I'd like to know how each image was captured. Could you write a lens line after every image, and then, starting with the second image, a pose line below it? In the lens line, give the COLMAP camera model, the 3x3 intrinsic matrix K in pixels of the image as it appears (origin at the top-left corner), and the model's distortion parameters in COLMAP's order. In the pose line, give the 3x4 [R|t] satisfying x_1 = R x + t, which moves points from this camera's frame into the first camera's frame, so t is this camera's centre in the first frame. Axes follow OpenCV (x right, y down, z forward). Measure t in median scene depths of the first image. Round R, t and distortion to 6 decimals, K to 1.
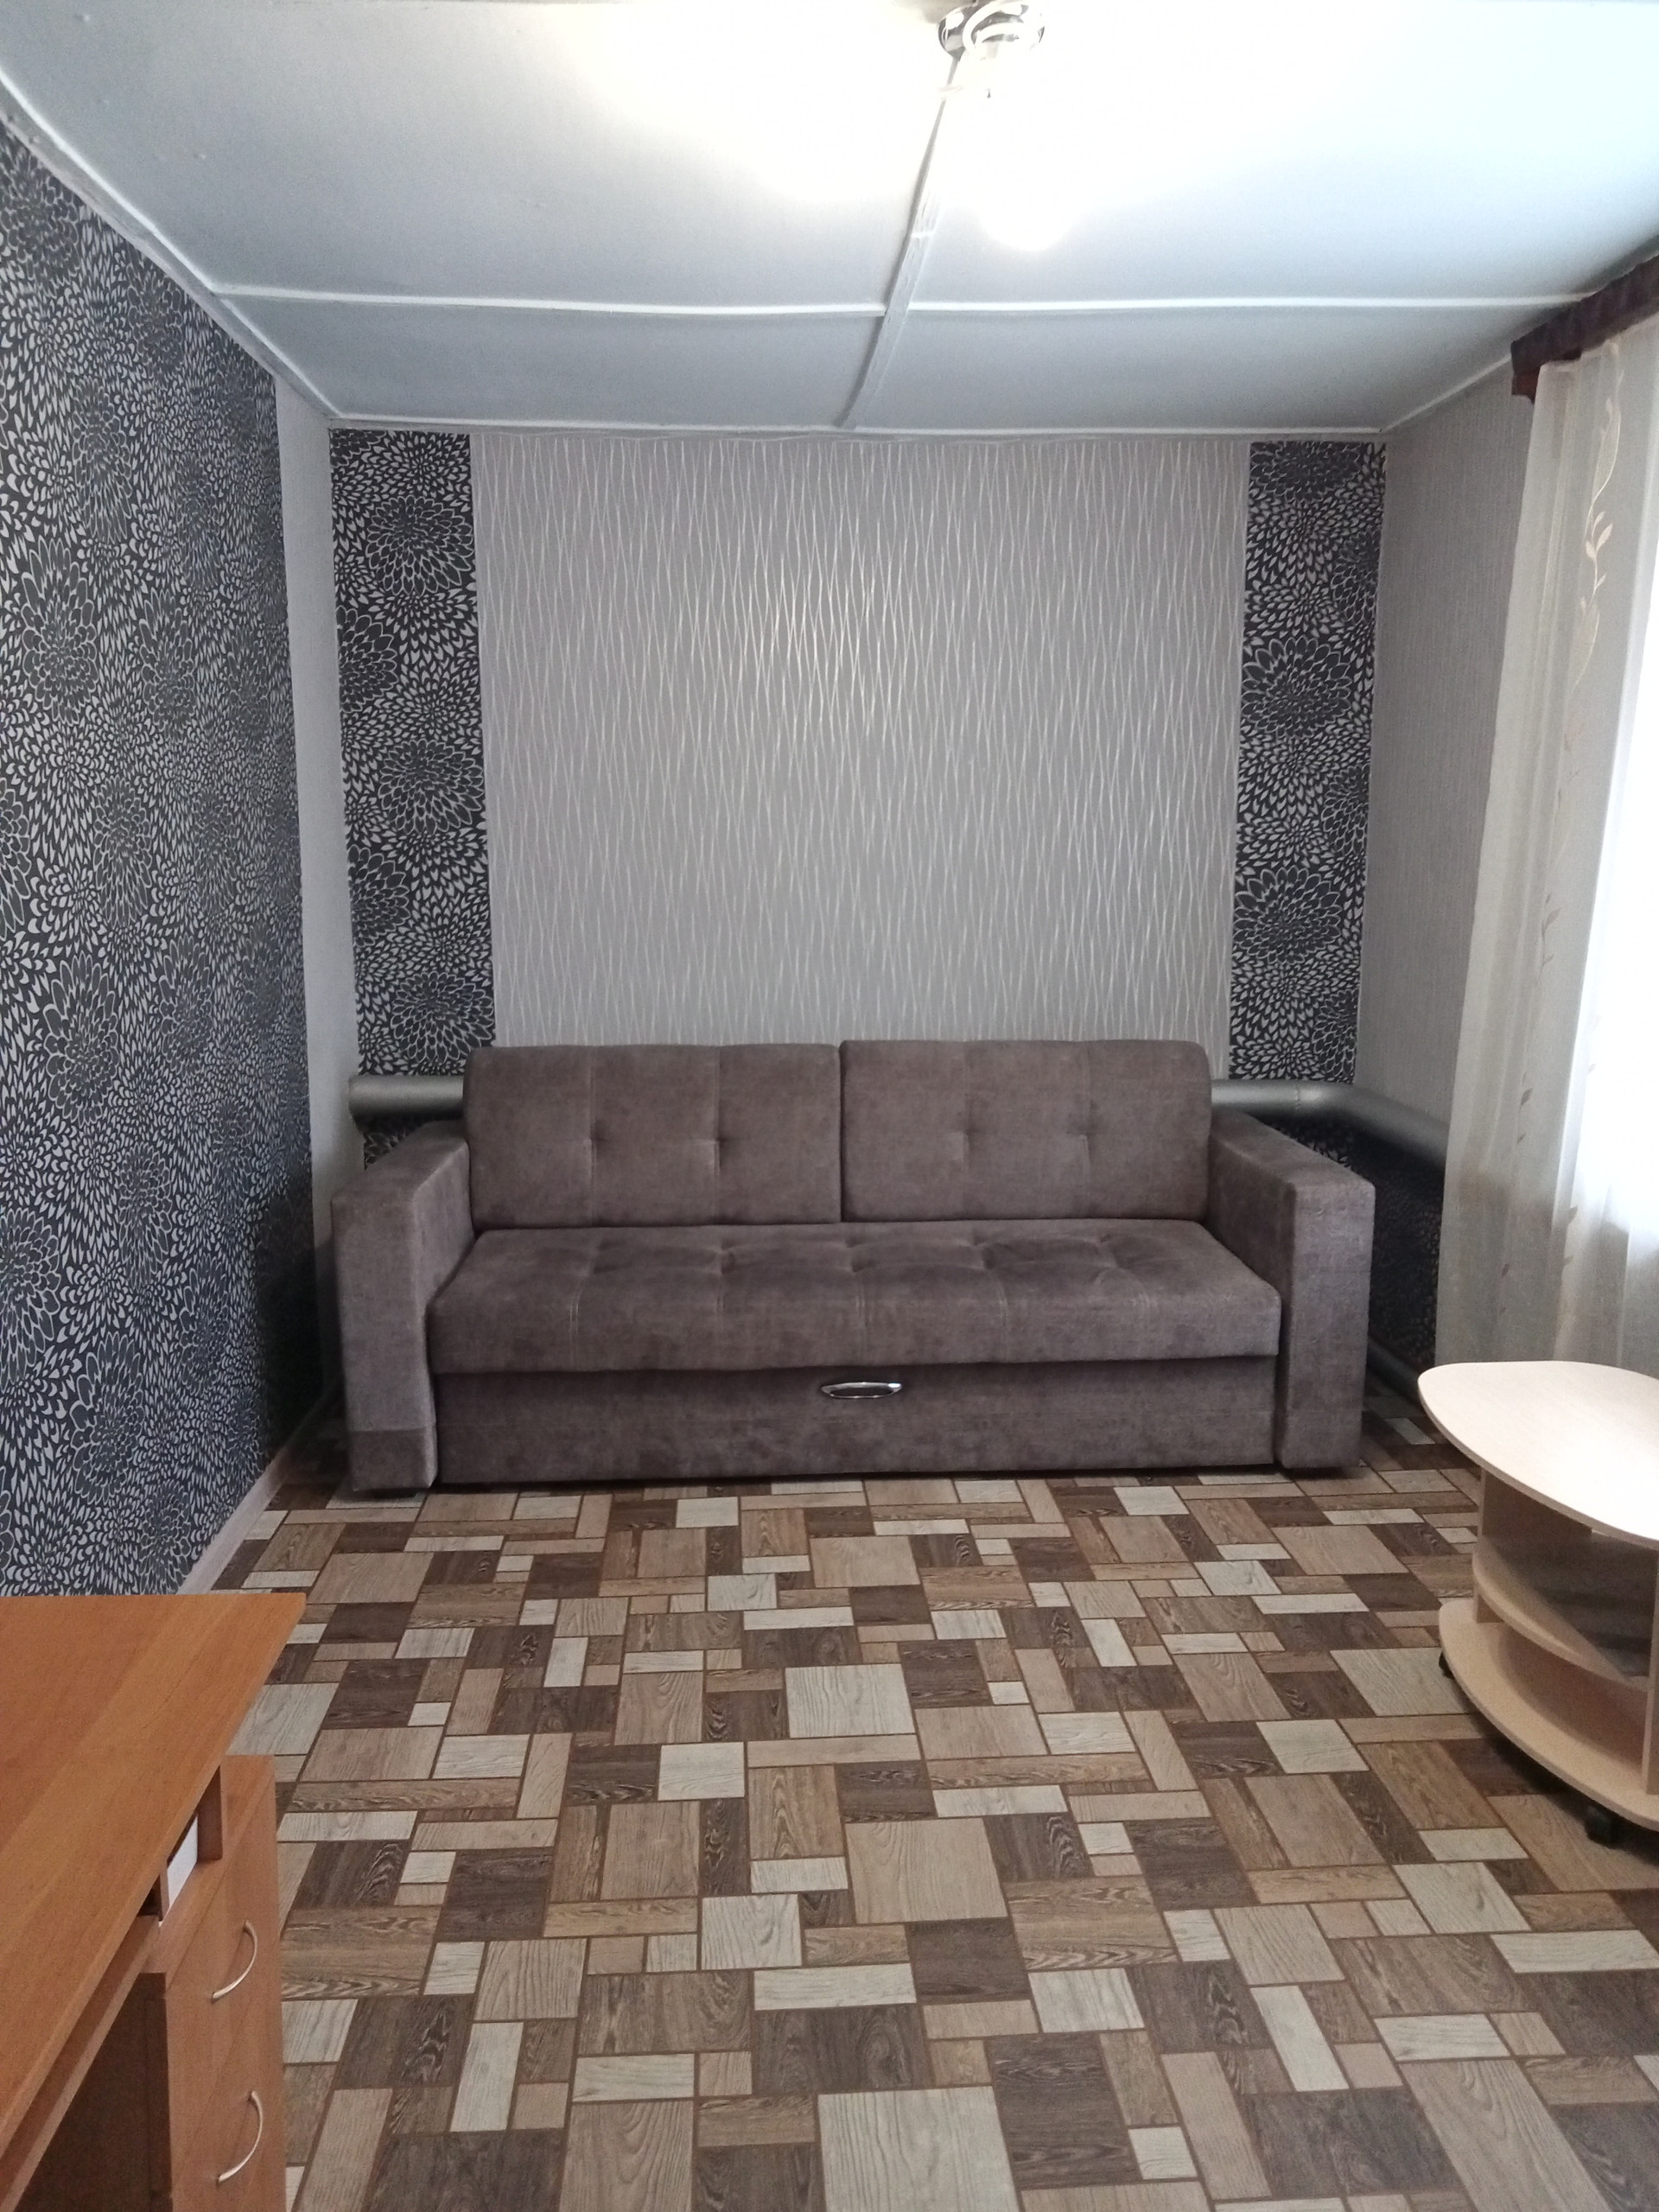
lens RADIAL K [[1657.8, 0, 826.5], [0, 1657.8, 1113.6], [0, 0, 1]] dist [0.005048, 0.002072]
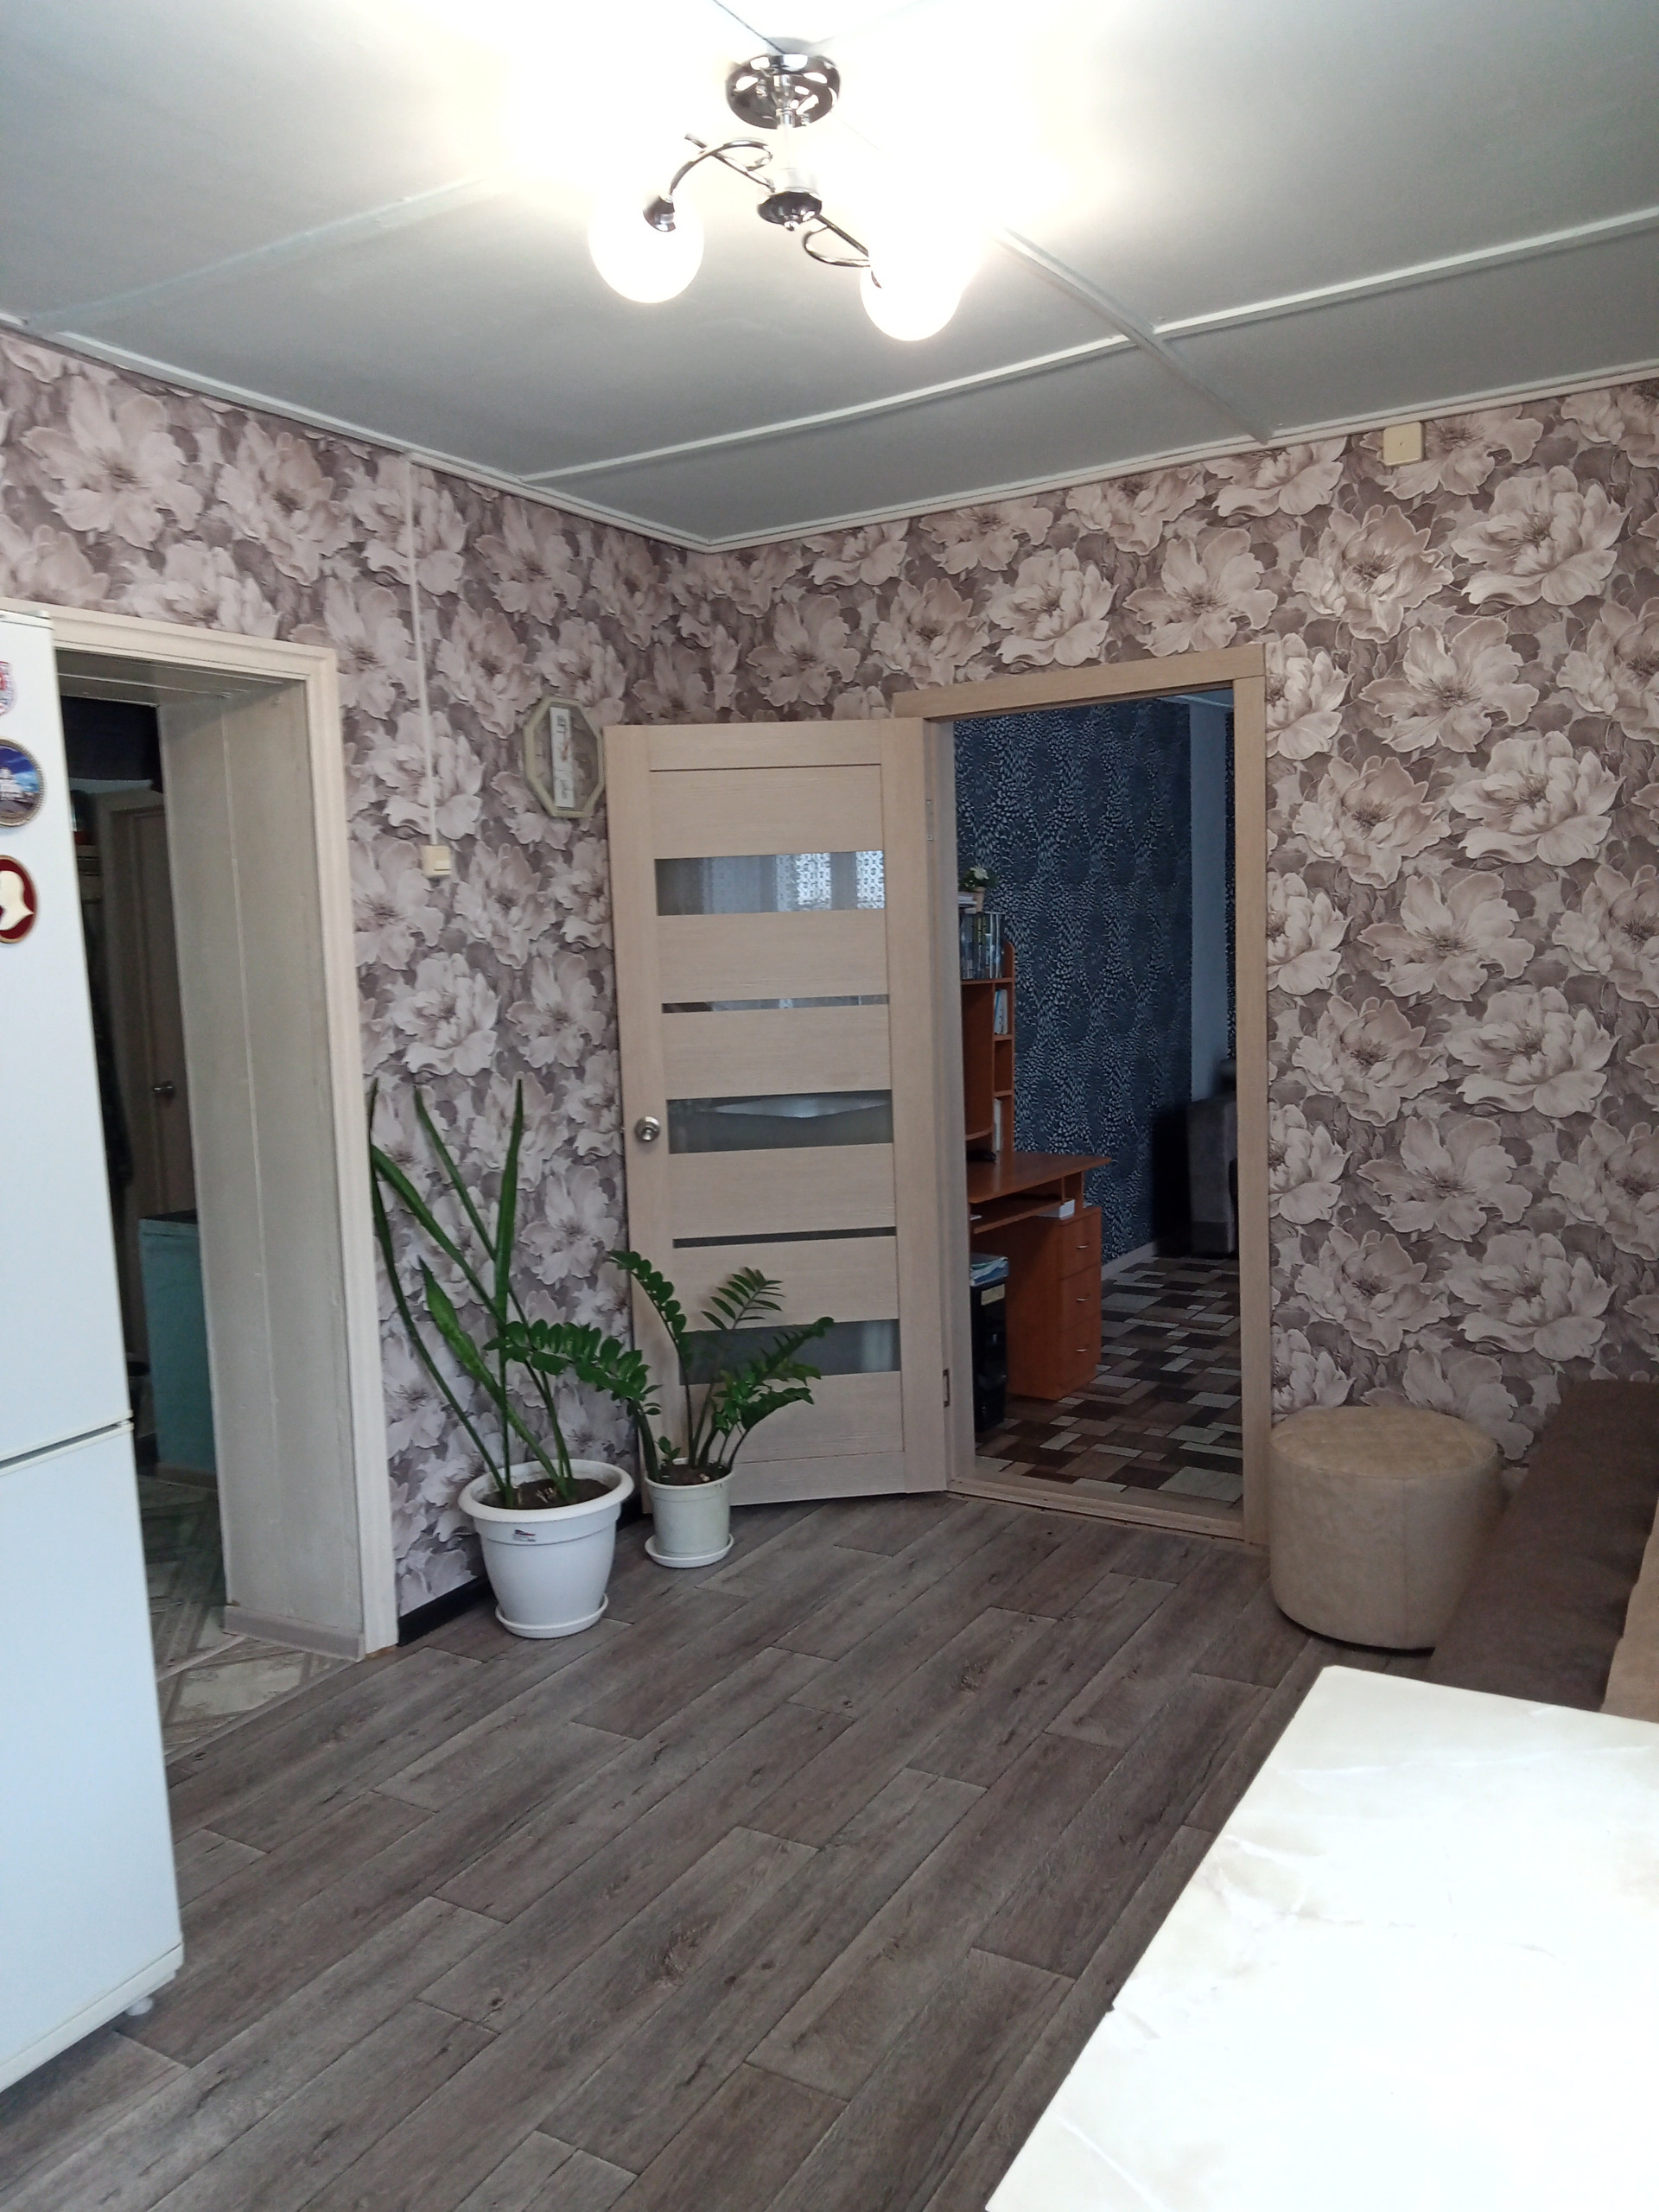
lens RADIAL K [[1657.8, 0, 829.0], [0, 1657.8, 1106.6], [0, 0, 1]] dist [0.005048, 0.002072]
pose [[0.824660, 0.027502, -0.564960, 1.797212], [-0.055347, 0.997948, -0.032209, 0.517623], [0.562915, 0.057830, 0.824489, -3.422407]]
